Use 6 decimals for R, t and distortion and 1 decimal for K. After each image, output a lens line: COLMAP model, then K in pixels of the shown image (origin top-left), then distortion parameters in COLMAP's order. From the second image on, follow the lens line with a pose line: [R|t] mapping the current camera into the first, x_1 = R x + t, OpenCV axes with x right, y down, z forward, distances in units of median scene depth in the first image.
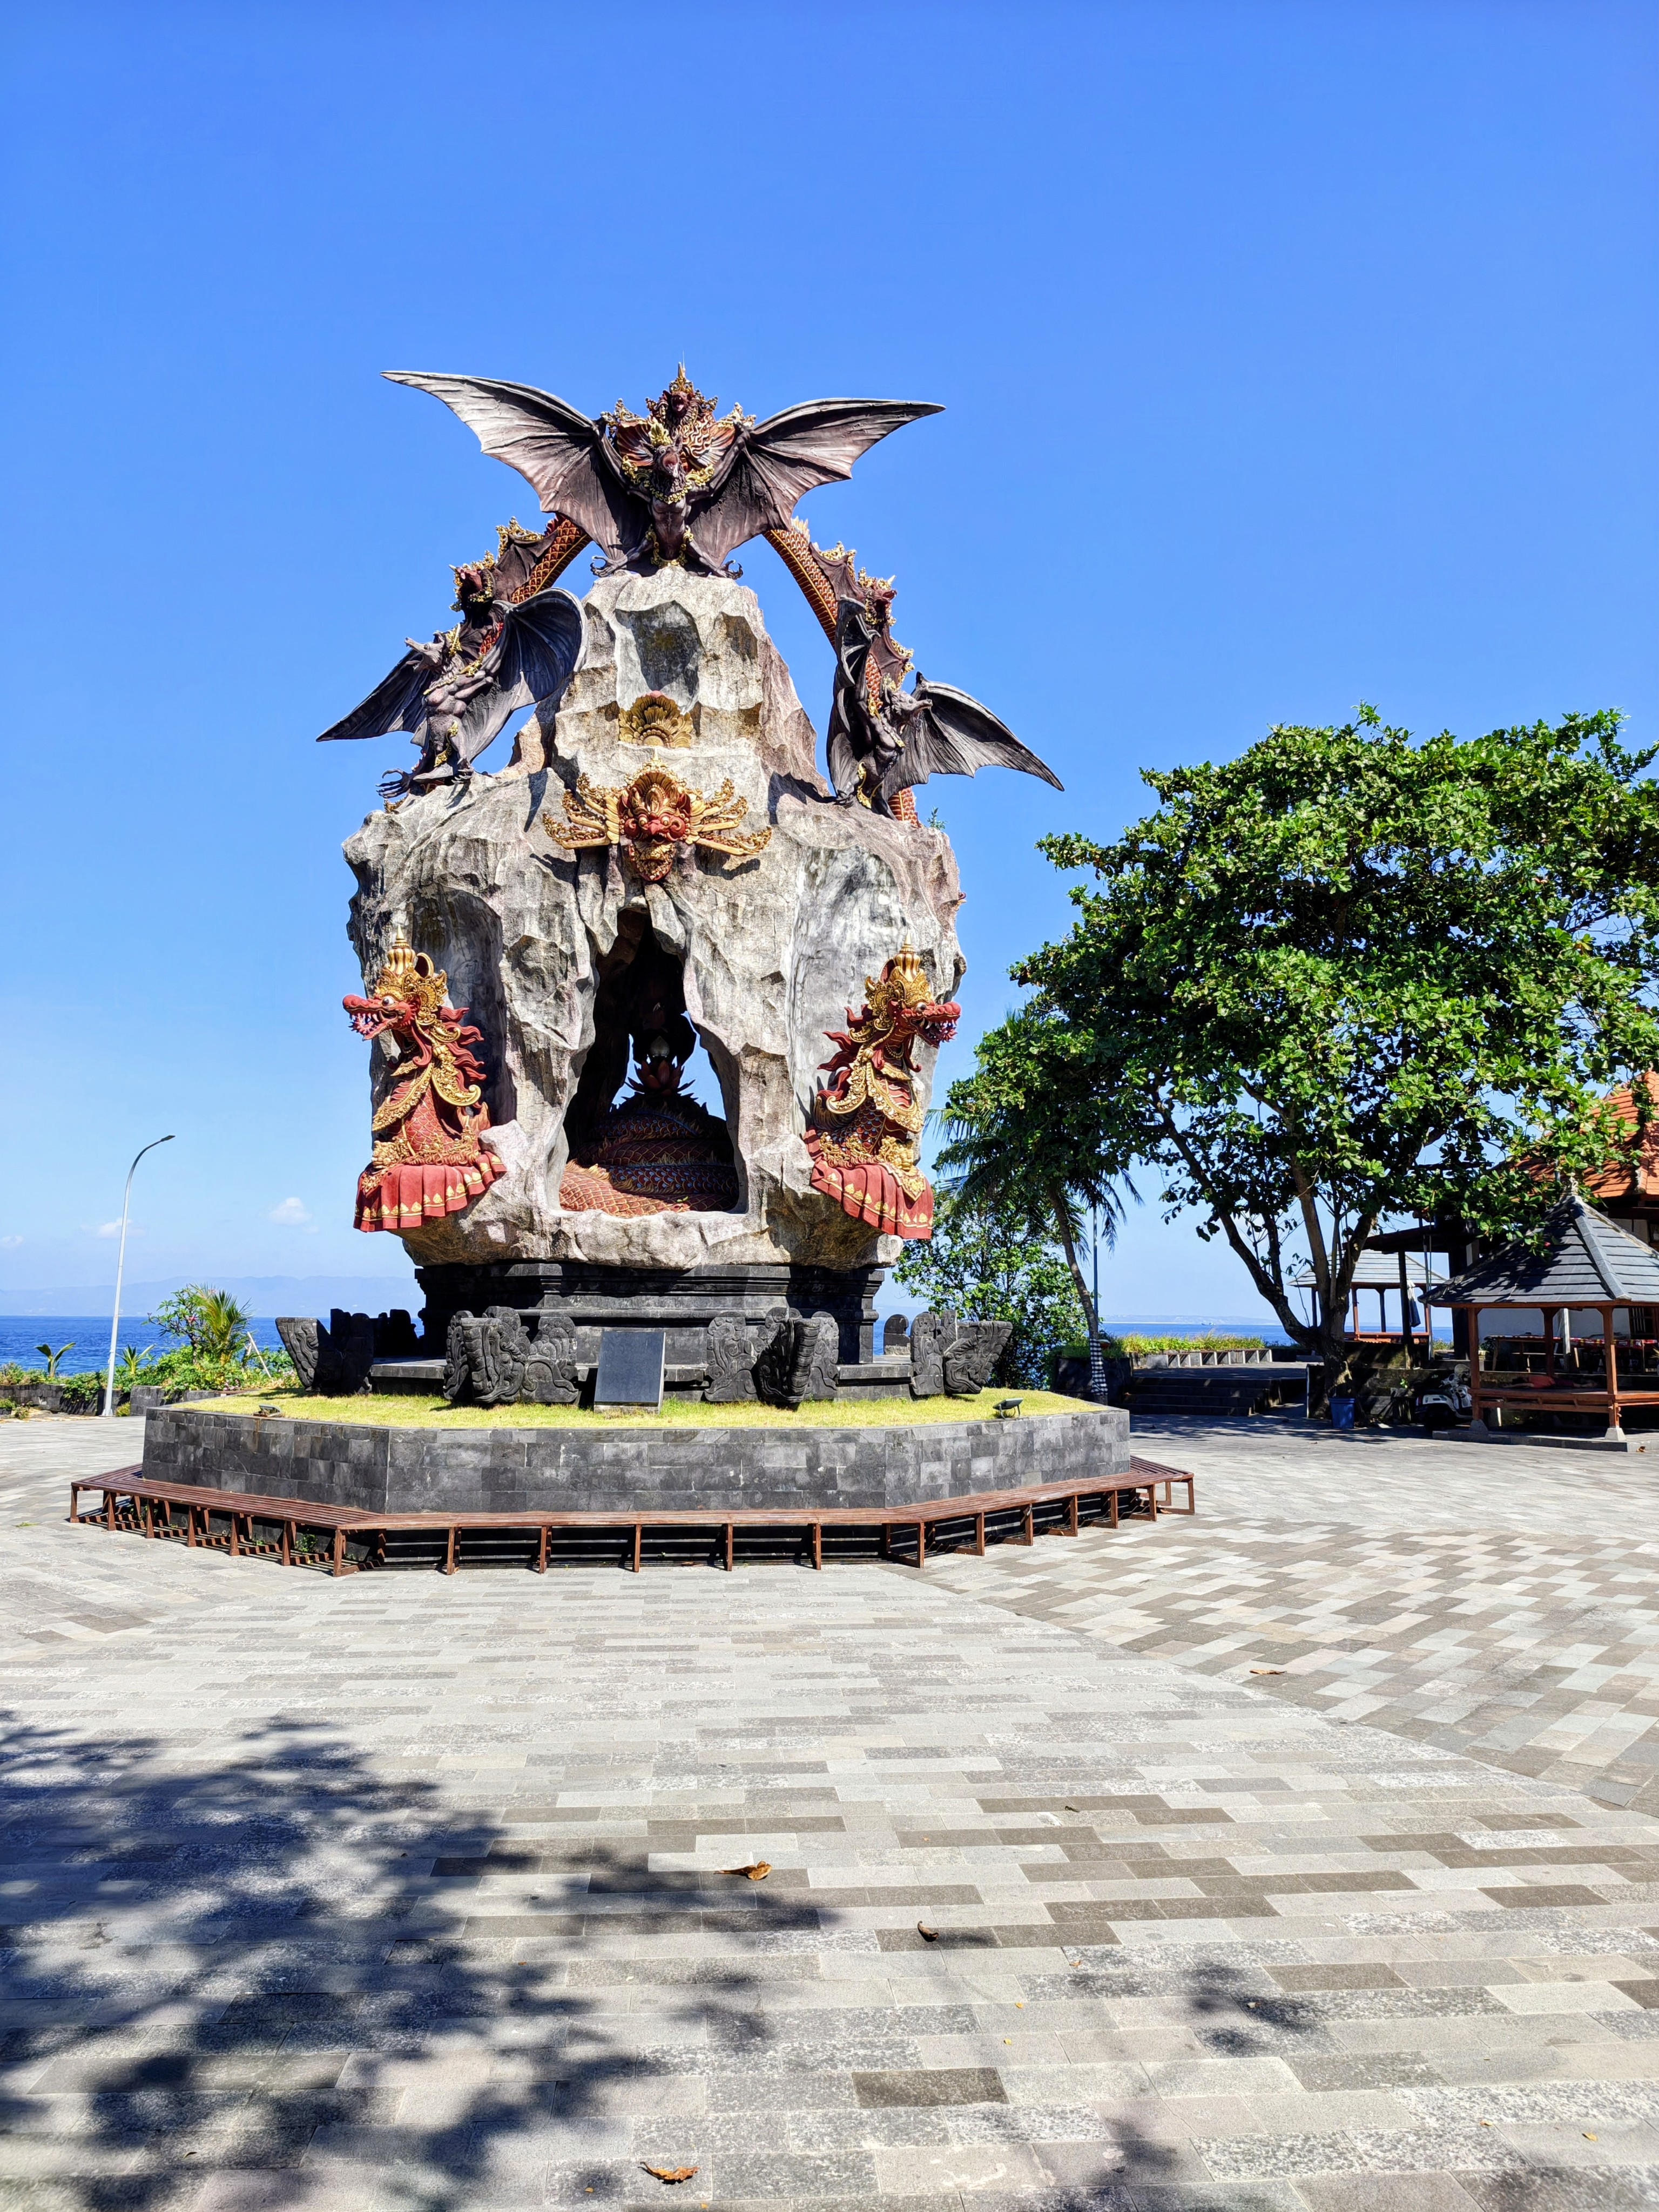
lens RADIAL K [[1511.7, 0, 799.4], [0, 1511.7, 1102.3], [0, 0, 1]] dist [0.143201, -0.343439]
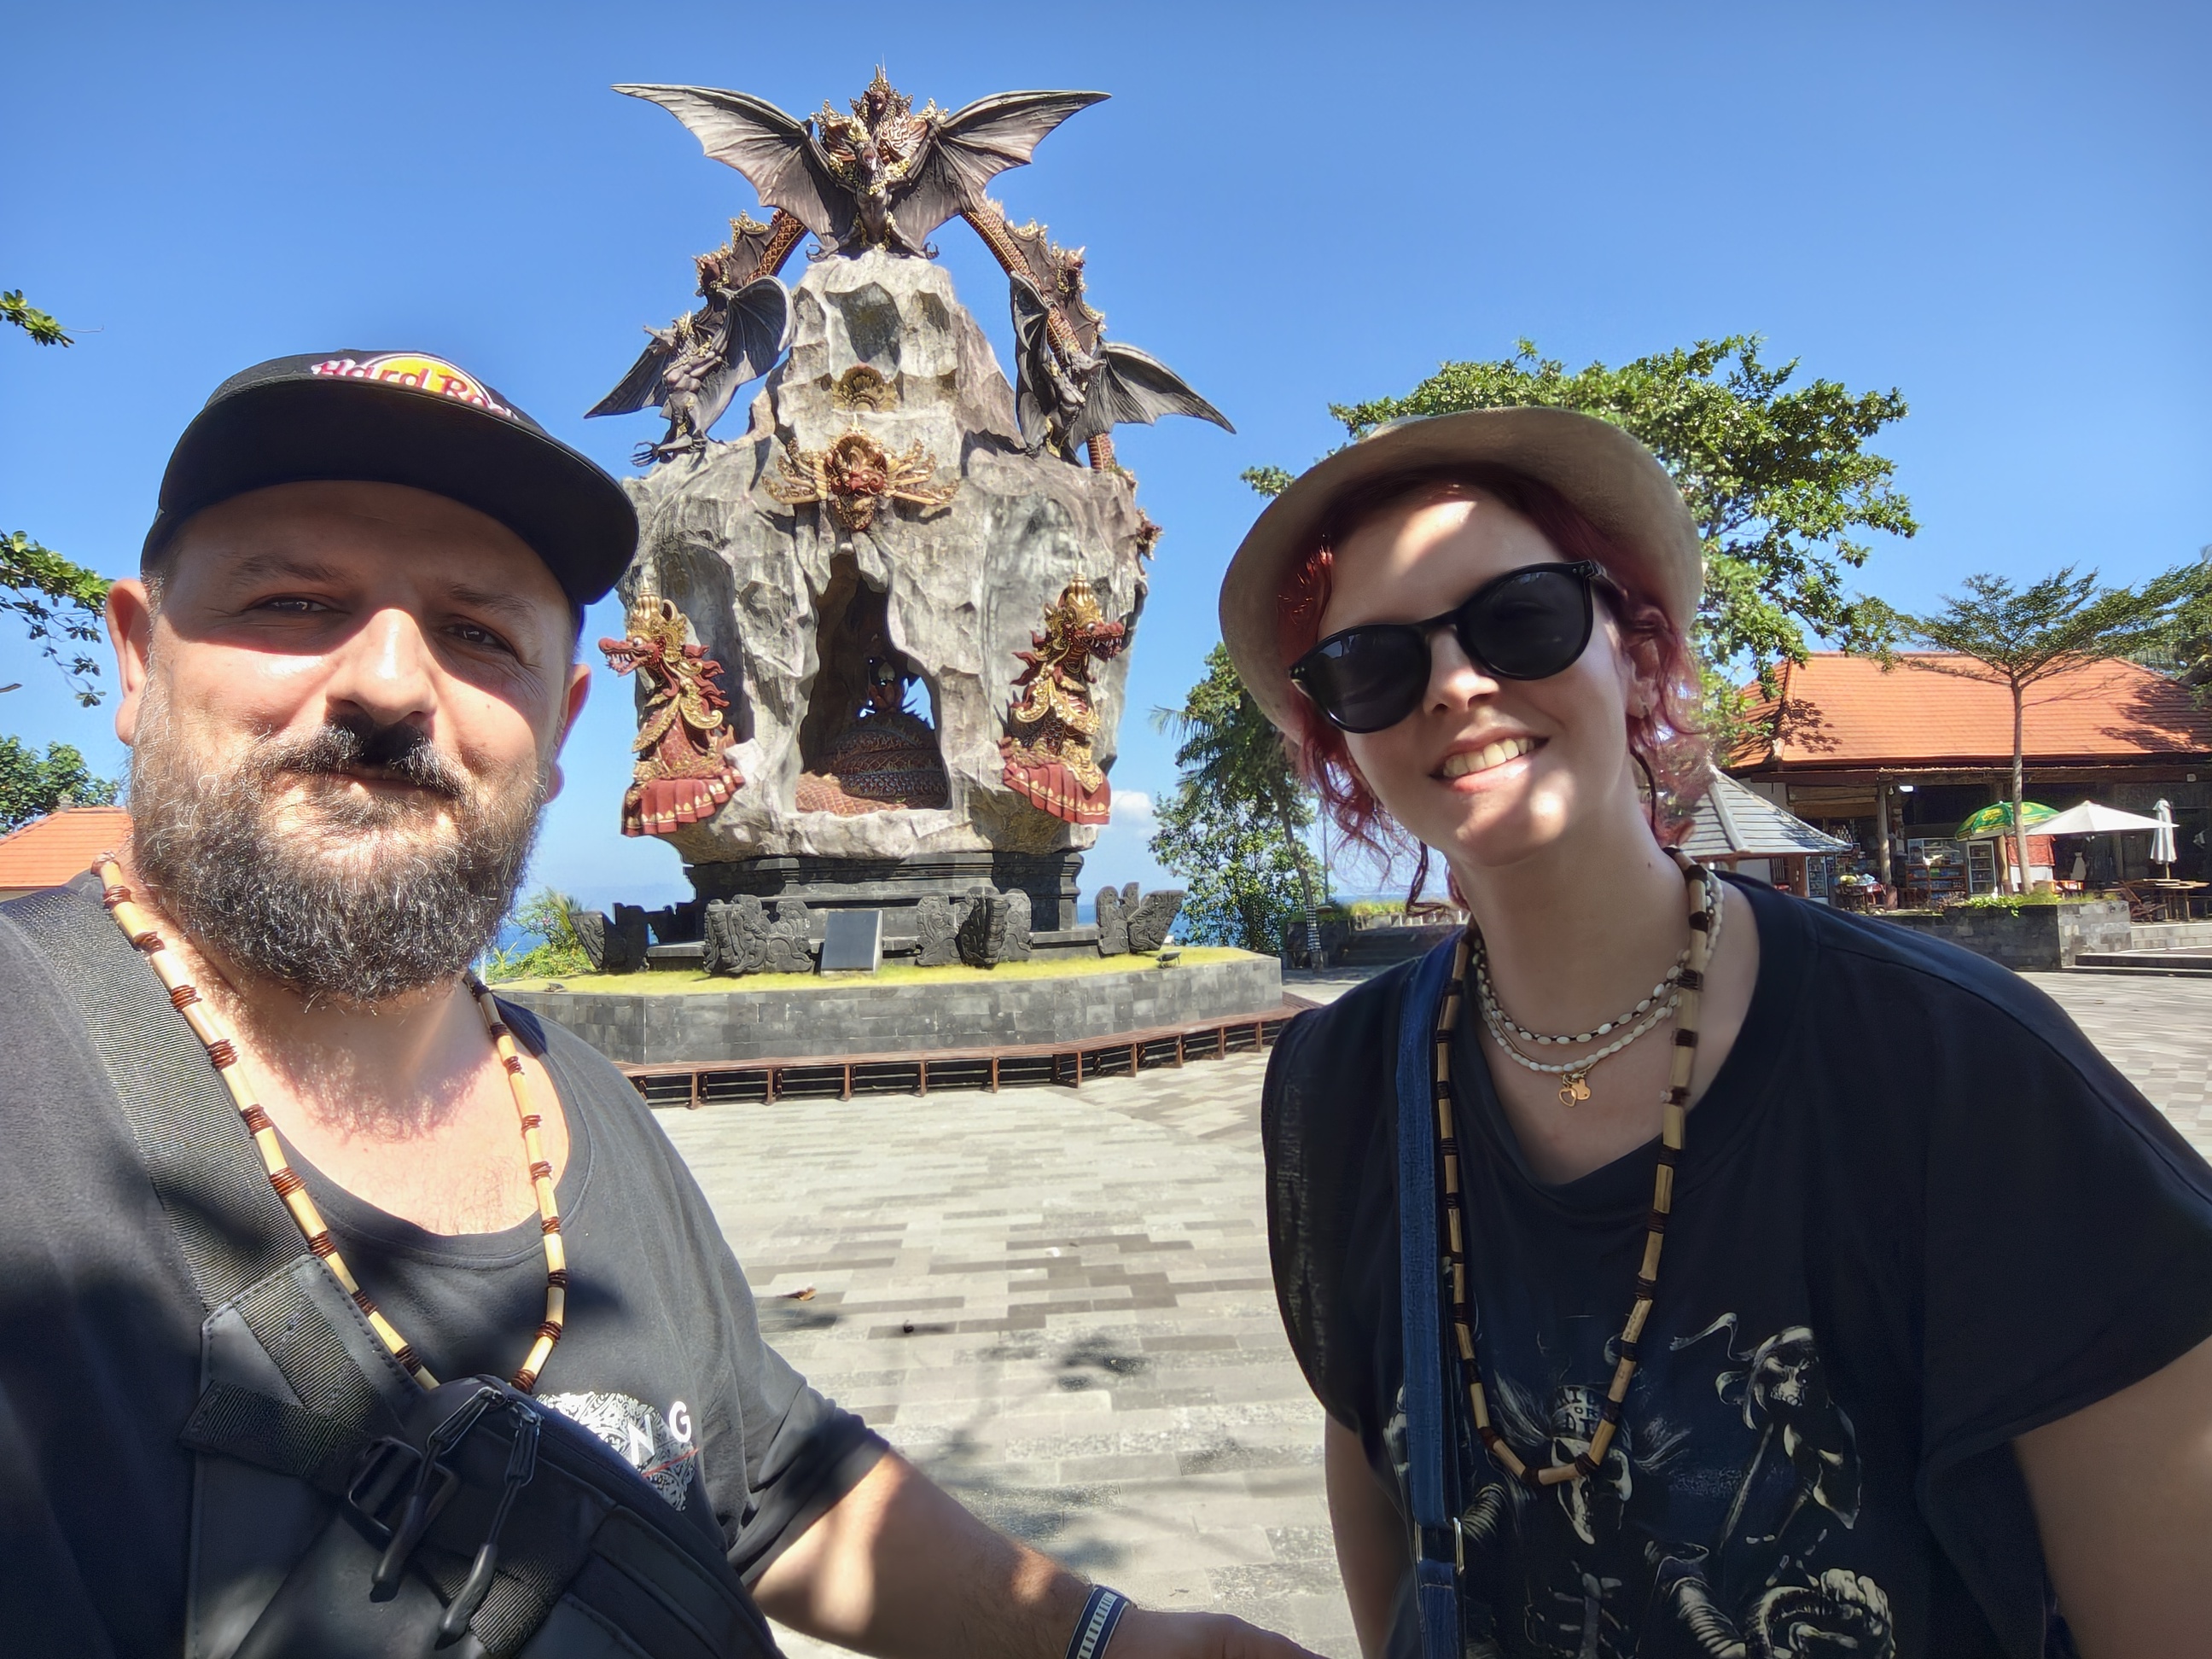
lens RADIAL K [[1337.1, 0, 1104.0], [0, 1337.1, 814.5], [0, 0, 1]] dist [0.068141, -0.102628]
pose [[0.999067, -0.042398, -0.008215, 0.088794], [0.042893, 0.996302, 0.074452, 0.003862], [0.005028, -0.074735, 0.997191, -0.046022]]
